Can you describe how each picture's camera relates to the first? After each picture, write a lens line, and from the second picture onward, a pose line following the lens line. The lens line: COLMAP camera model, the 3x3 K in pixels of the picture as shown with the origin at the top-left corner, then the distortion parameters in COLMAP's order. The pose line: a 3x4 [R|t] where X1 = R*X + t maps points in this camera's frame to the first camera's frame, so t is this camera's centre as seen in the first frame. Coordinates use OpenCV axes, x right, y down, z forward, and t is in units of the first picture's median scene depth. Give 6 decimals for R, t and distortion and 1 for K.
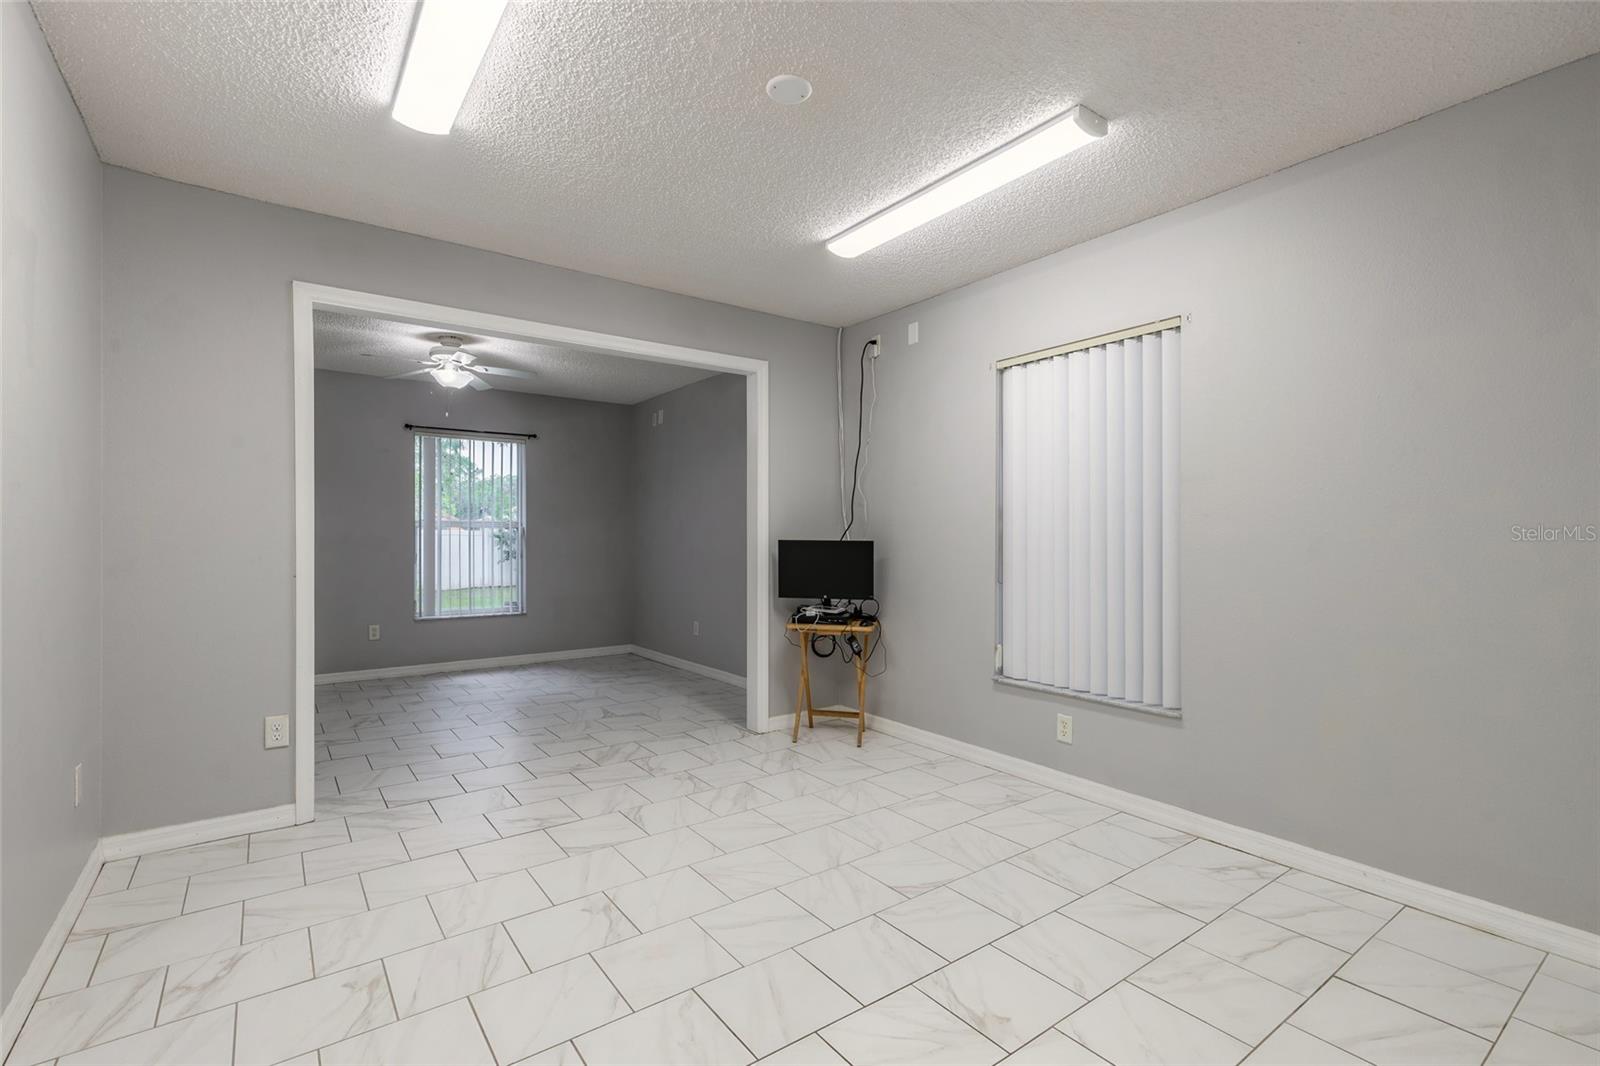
lens RADIAL K [[717.4, 0, 795.3], [0, 717.4, 538.7], [0, 0, 1]] dist [0.003929, -0.000156]
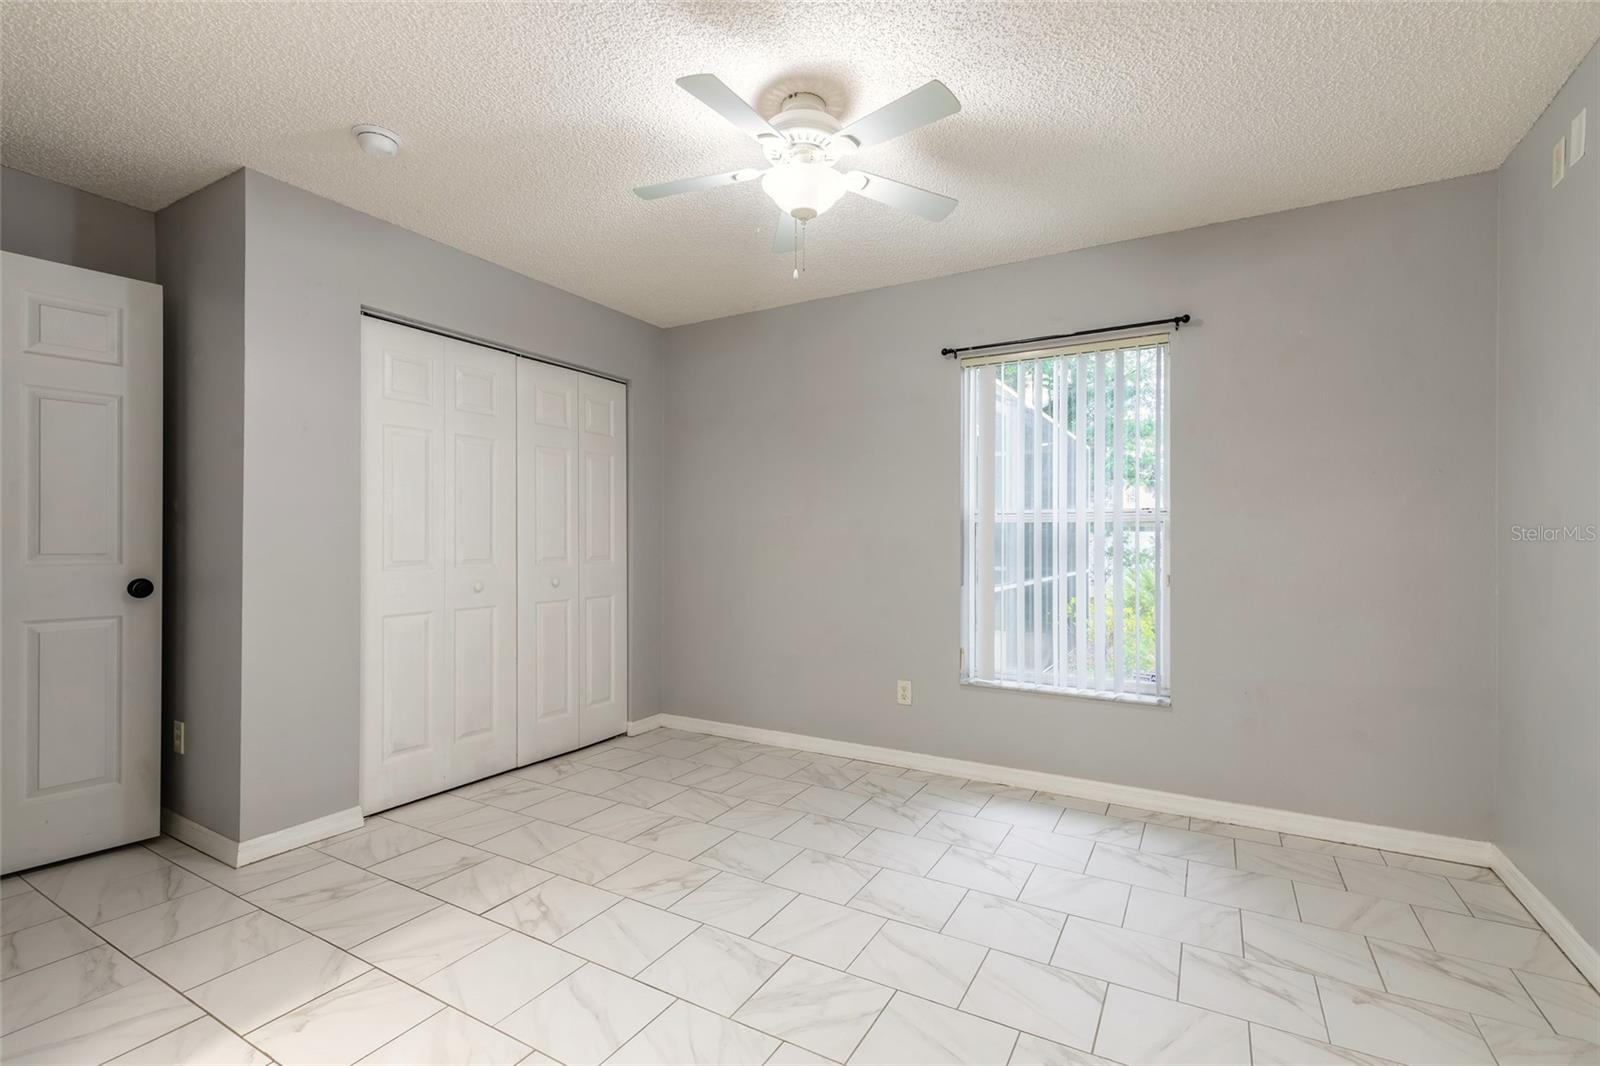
lens RADIAL K [[717.4, 0, 795.3], [0, 717.4, 538.7], [0, 0, 1]] dist [0.003929, -0.000156]
pose [[0.406214, -0.000496, -0.913778, -0.051268], [0.000181, 1.000000, -0.000462, -0.003406], [0.913778, 0.000023, 0.406214, 0.633243]]
